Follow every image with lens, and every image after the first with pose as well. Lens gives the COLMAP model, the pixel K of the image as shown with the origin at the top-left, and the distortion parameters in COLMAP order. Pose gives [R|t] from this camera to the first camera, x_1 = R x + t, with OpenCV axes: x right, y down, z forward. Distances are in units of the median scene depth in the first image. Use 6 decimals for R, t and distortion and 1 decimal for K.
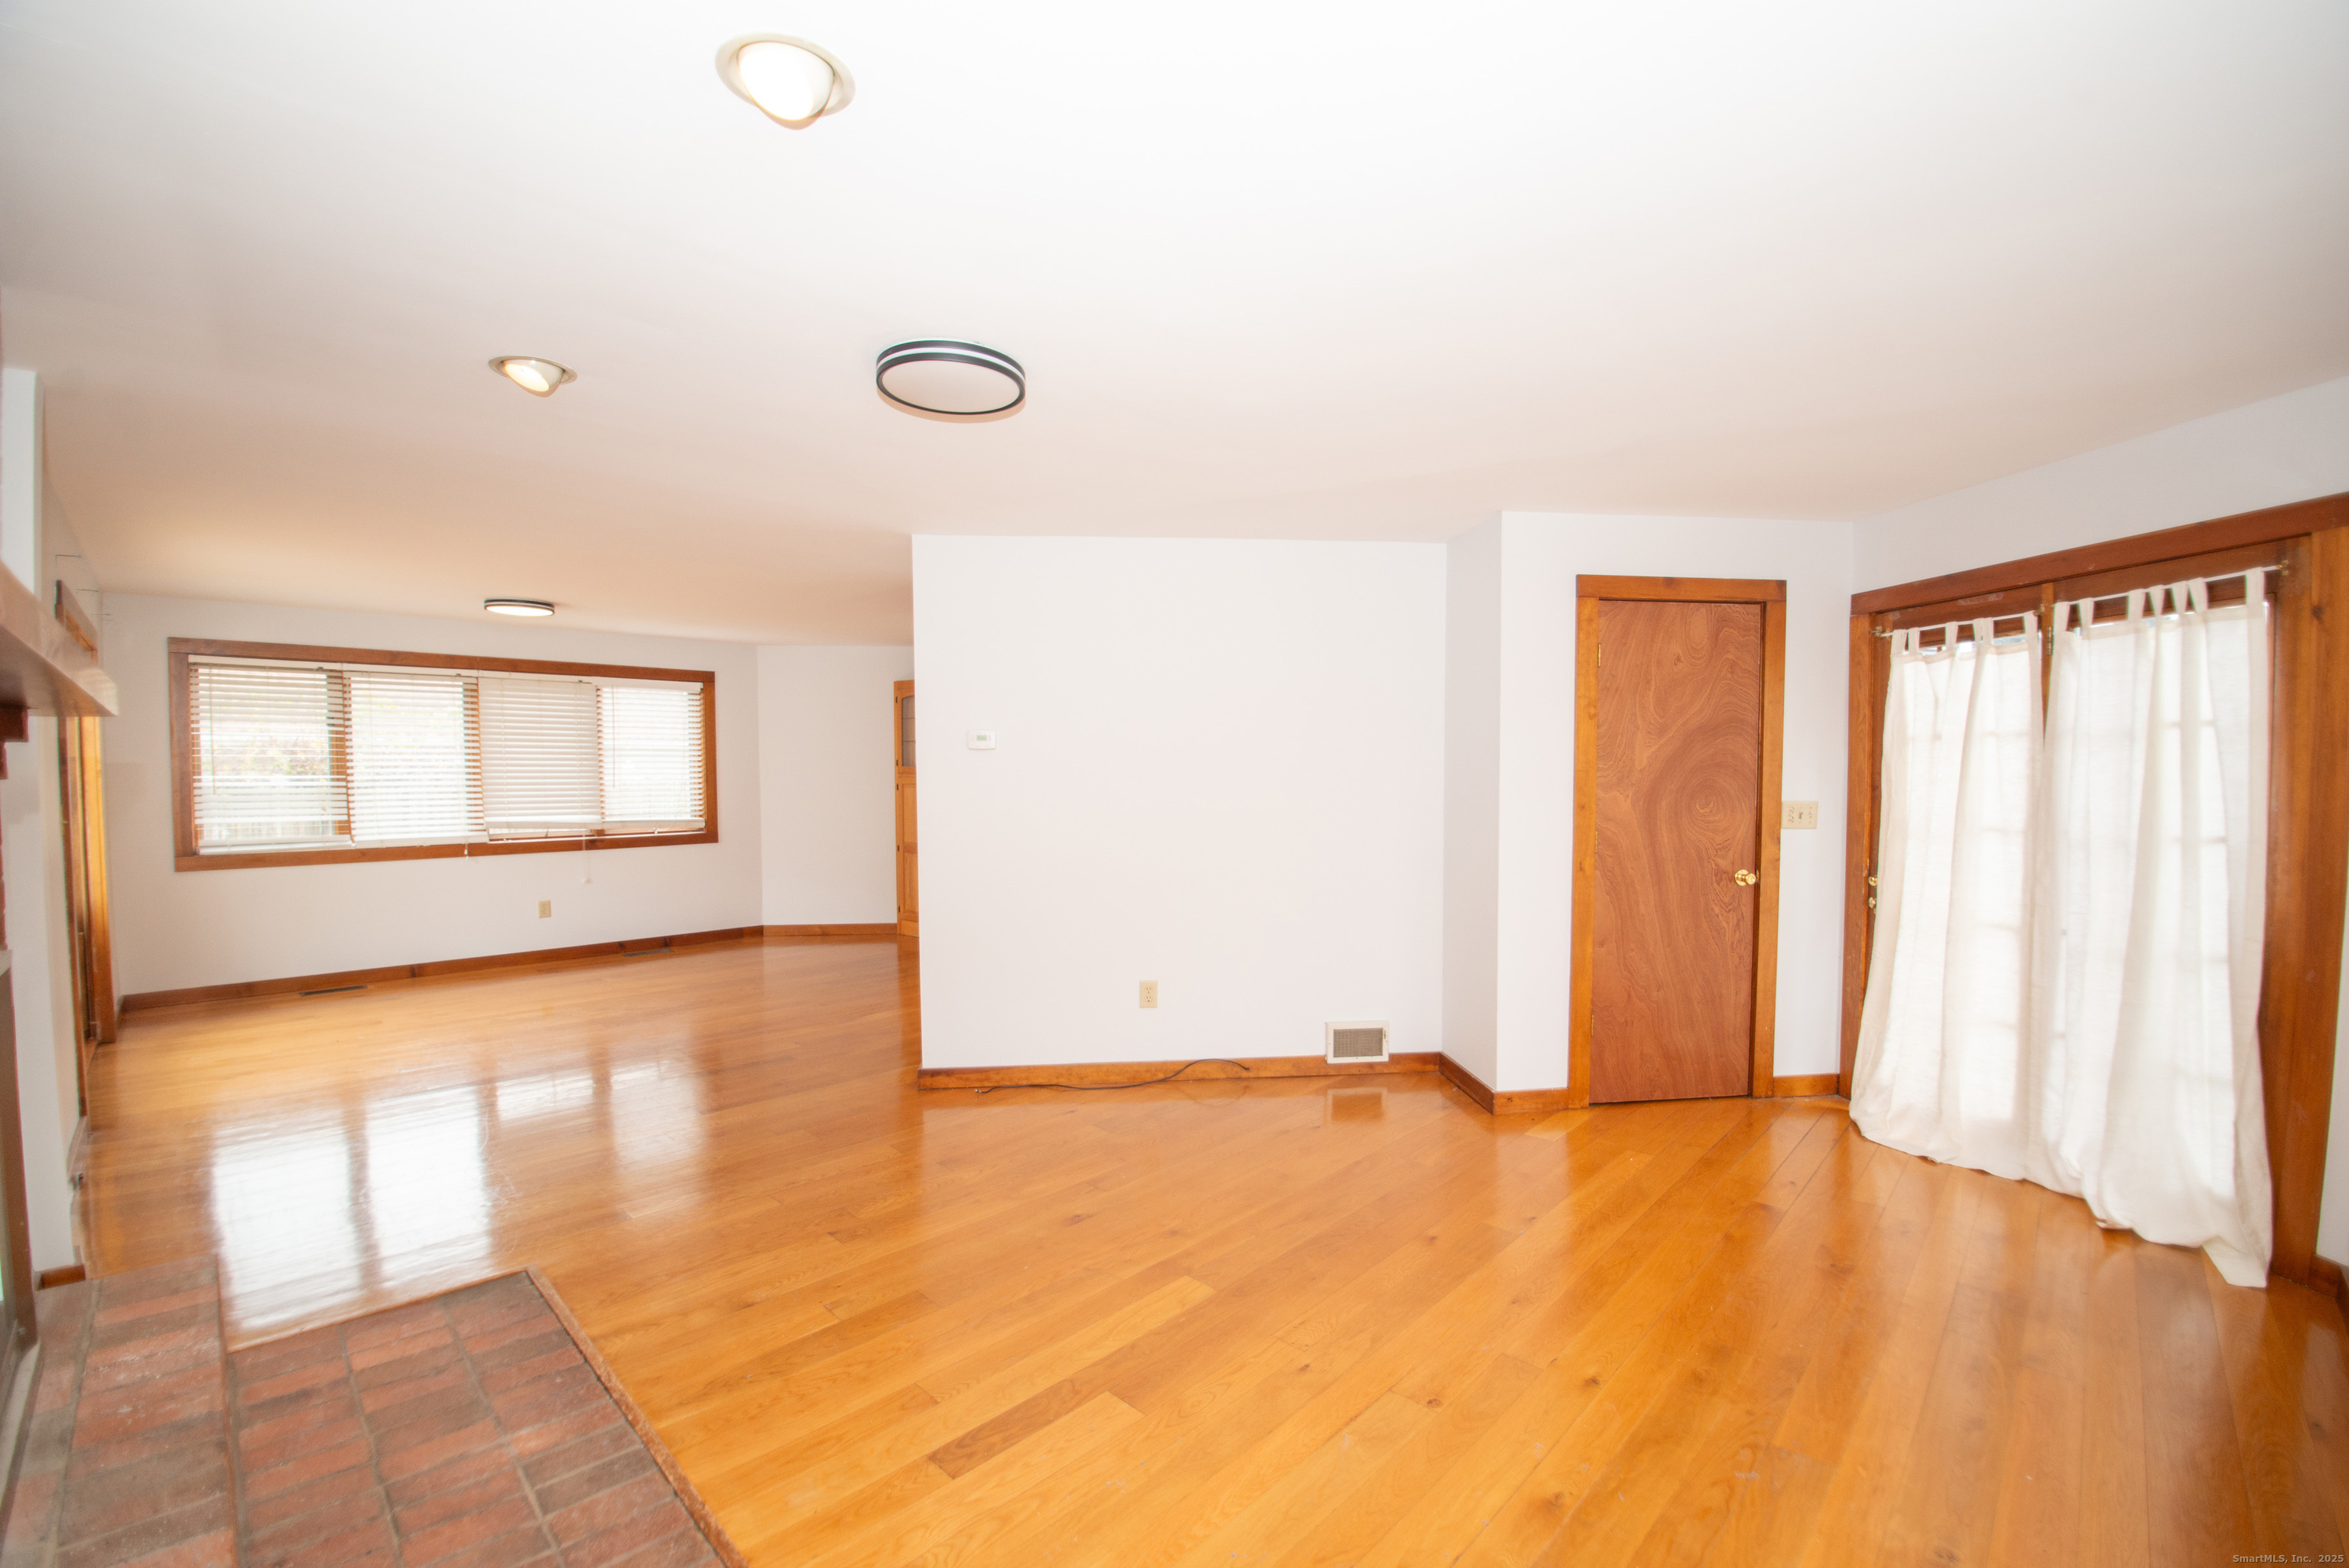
lens RADIAL K [[988.5, 0, 1167.6], [0, 988.5, 805.7], [0, 0, 1]] dist [-0.028522, -0.008665]
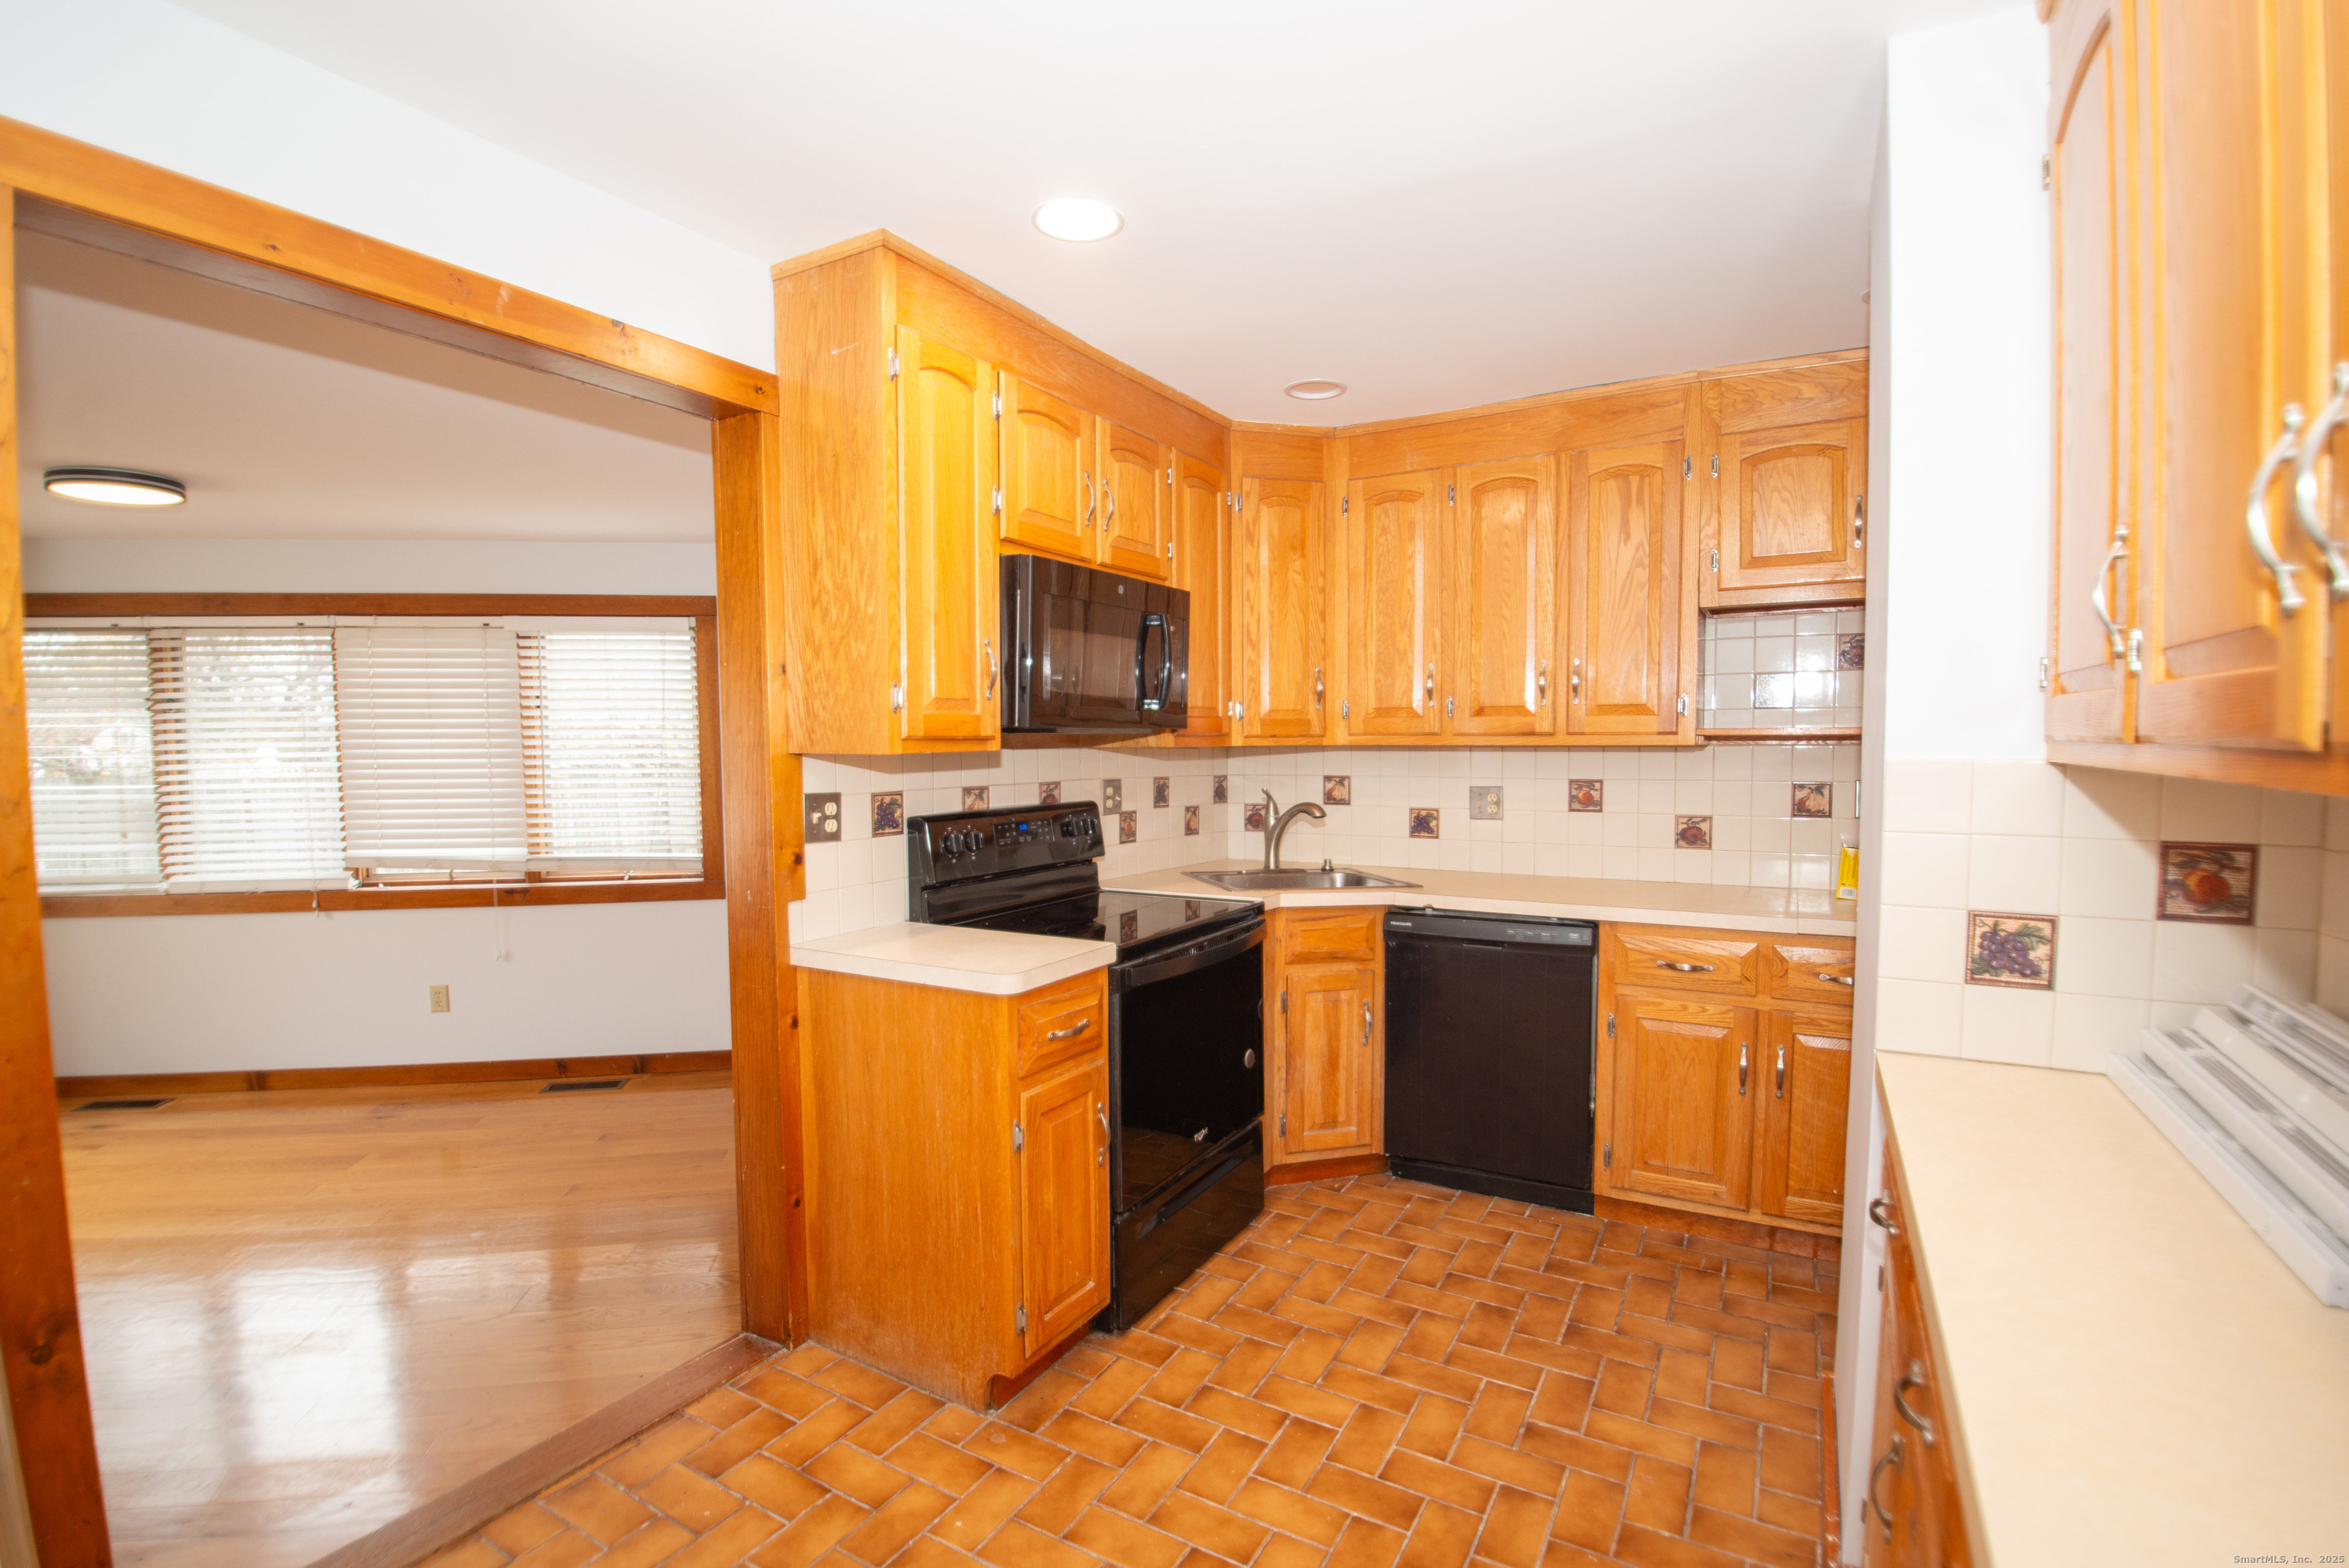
lens RADIAL K [[1082.3, 0, 1169.3], [0, 1082.3, 810.4], [0, 0, 1]] dist [-0.041137, -0.000157]
pose [[0.816737, 0.033925, -0.576011, 0.140080], [-0.016341, 0.999230, 0.035680, -0.051526], [0.576778, -0.019729, 0.816663, 0.829341]]
